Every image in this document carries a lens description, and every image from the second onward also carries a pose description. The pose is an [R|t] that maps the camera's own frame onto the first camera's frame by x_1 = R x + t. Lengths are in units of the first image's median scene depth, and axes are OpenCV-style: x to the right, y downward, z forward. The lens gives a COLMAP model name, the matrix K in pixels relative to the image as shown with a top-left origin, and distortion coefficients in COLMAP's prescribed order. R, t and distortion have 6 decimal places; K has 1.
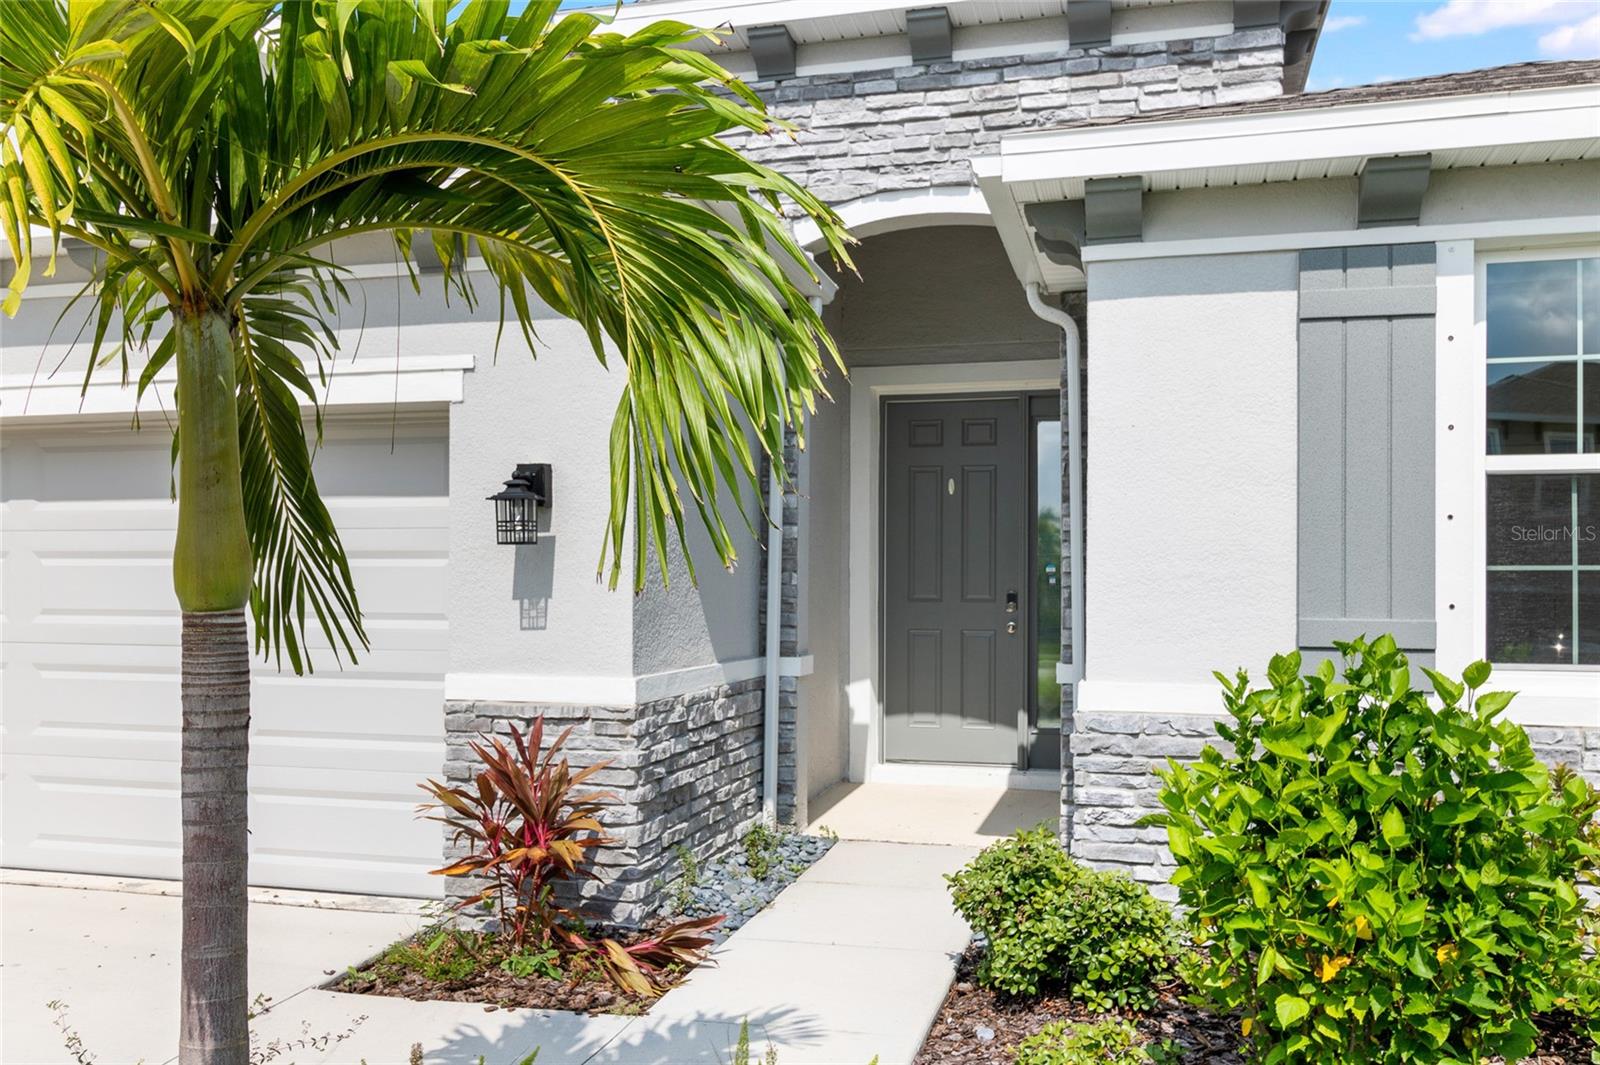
lens RADIAL K [[1313.3, 0, 794.8], [0, 1313.3, 543.9], [0, 0, 1]] dist [0.001183, 0.008976]
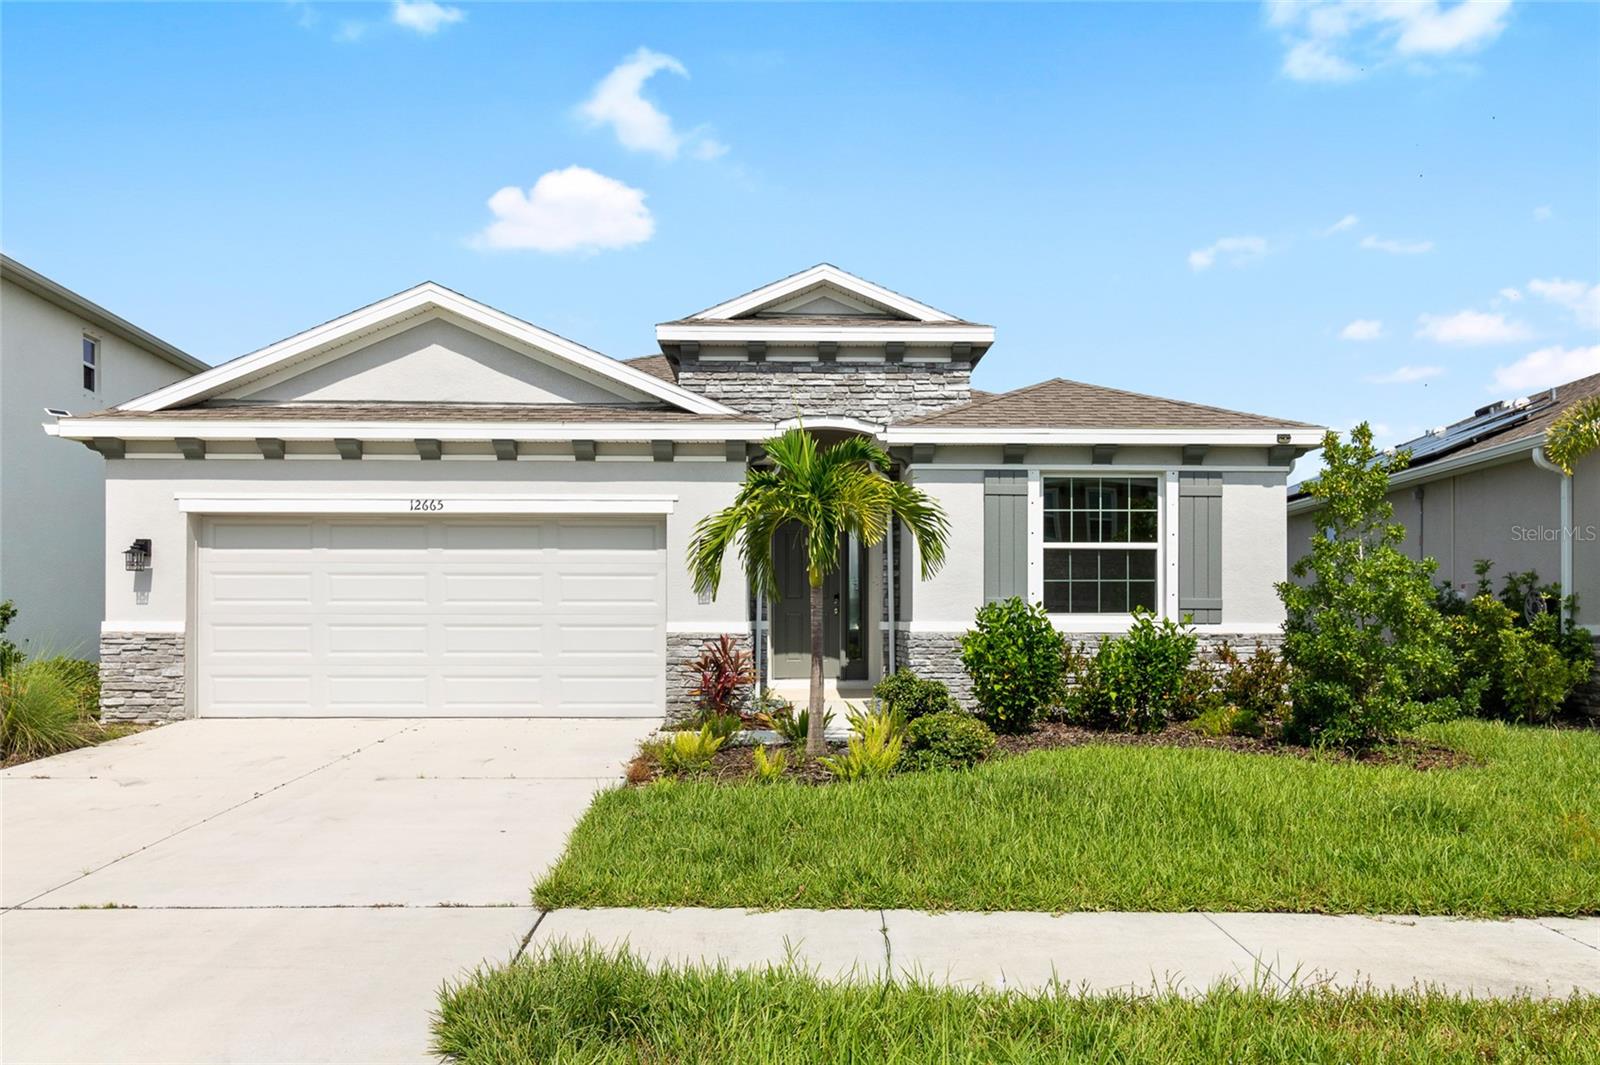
lens RADIAL K [[1210.4, 0, 800.0], [0, 1210.4, 532.5], [0, 0, 1]] dist [-0.004517, -0.001621]
pose [[0.962134, 0.012586, 0.272287, -0.659595], [-0.006039, 0.999672, -0.024870, -0.016654], [-0.272511, 0.022284, 0.961895, -1.306885]]
